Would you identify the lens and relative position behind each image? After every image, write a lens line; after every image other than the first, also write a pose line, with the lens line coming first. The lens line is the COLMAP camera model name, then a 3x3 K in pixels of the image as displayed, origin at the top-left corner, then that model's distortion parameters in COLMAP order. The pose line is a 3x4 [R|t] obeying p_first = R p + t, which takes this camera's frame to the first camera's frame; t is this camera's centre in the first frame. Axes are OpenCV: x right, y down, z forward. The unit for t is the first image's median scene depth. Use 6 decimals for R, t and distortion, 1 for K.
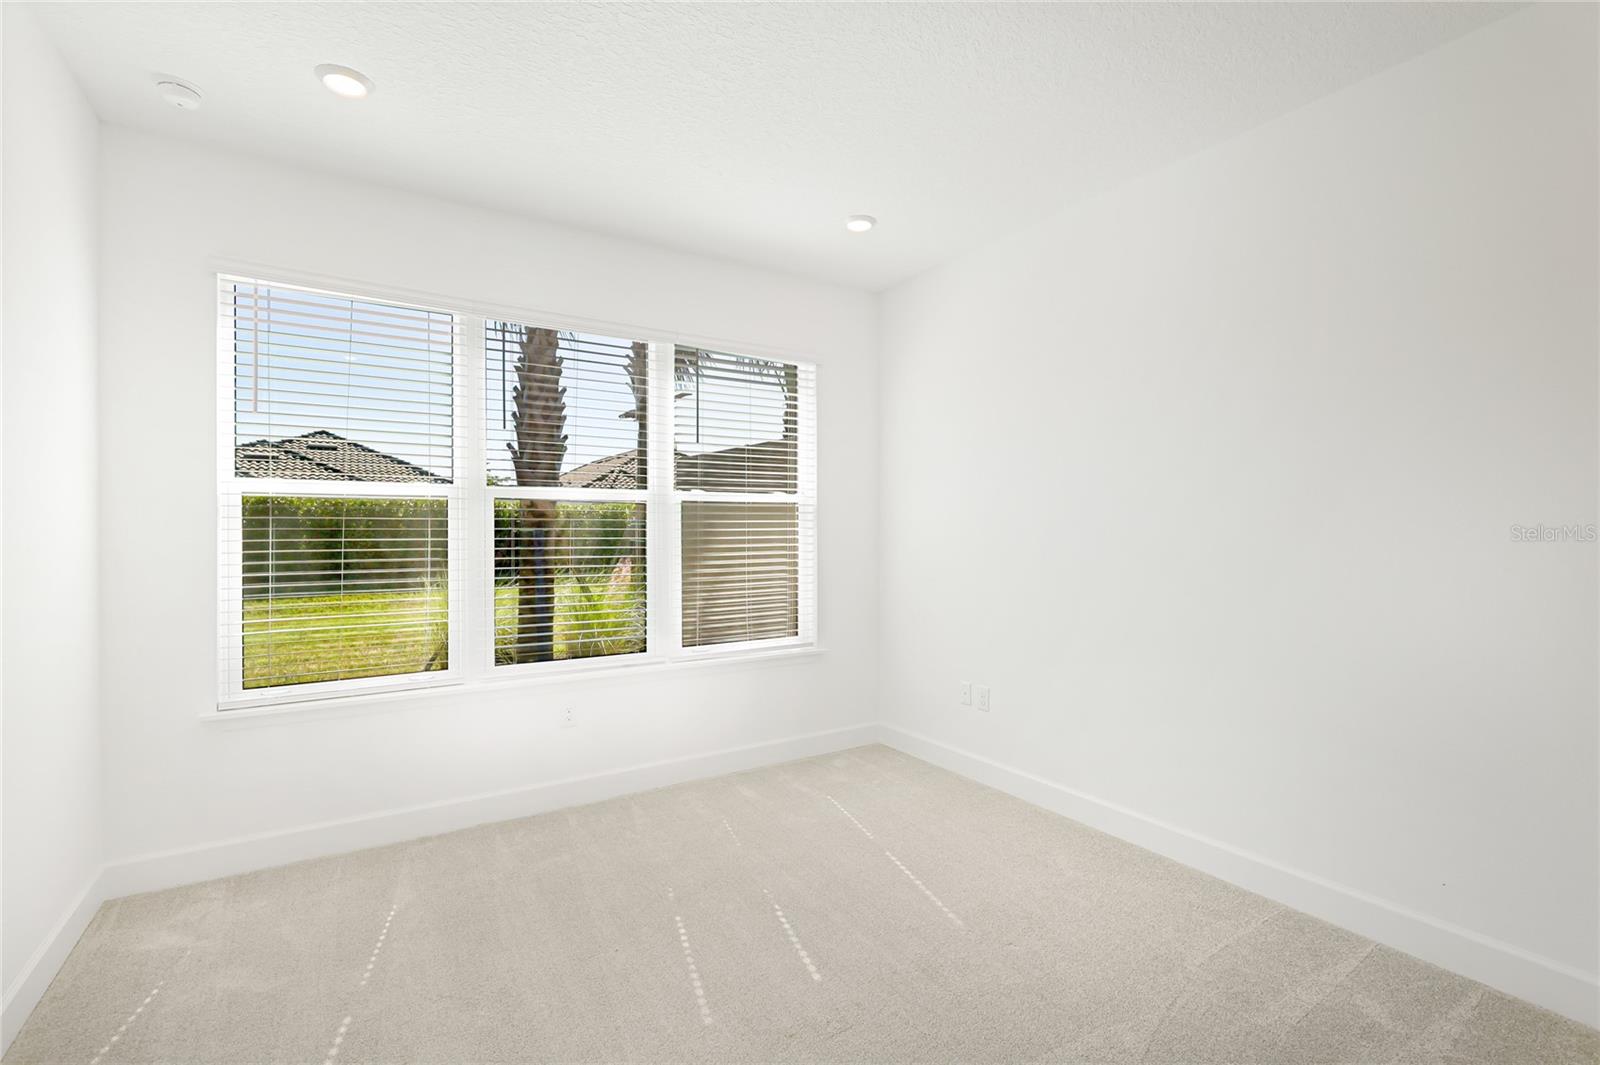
lens RADIAL K [[727.6, 0, 790.0], [0, 727.6, 533.9], [0, 0, 1]] dist [0.004117, -0.000382]
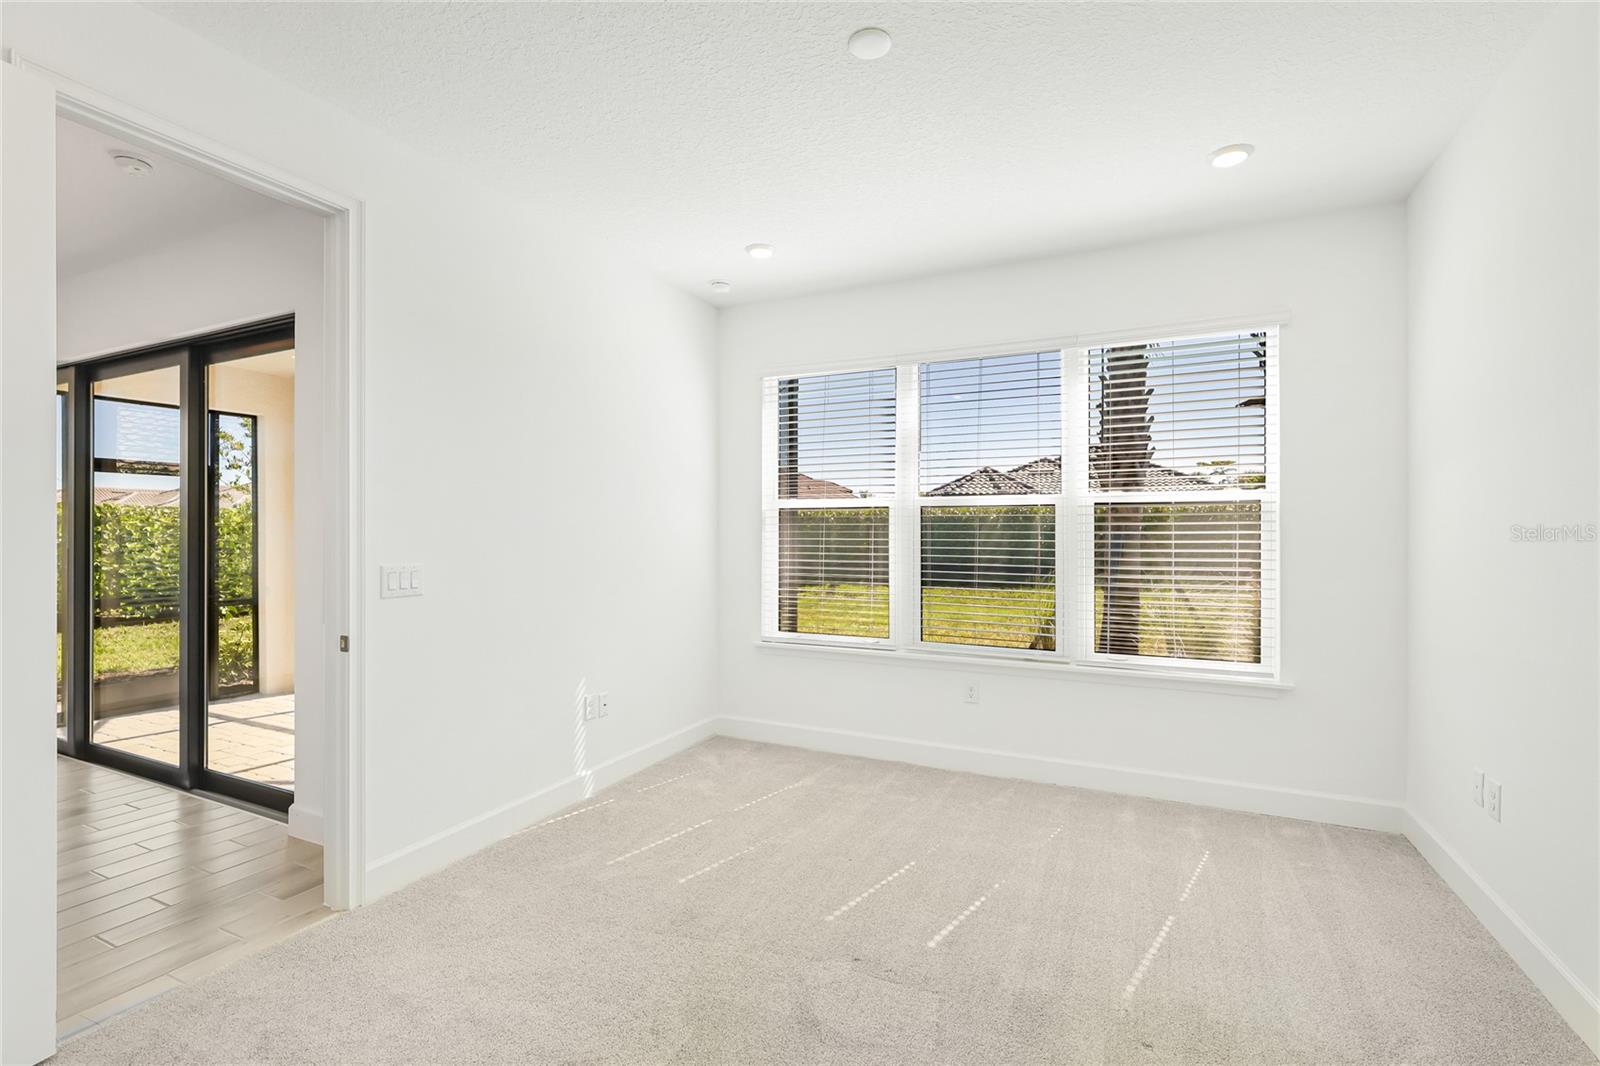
lens RADIAL K [[727.6, 0, 791.1], [0, 727.6, 531.2], [0, 0, 1]] dist [0.004117, -0.000382]
pose [[0.522447, 0.001851, -0.852670, 0.477207], [-0.006502, 0.999977, -0.001813, -0.002687], [0.852647, 0.006491, 0.522447, 0.139040]]
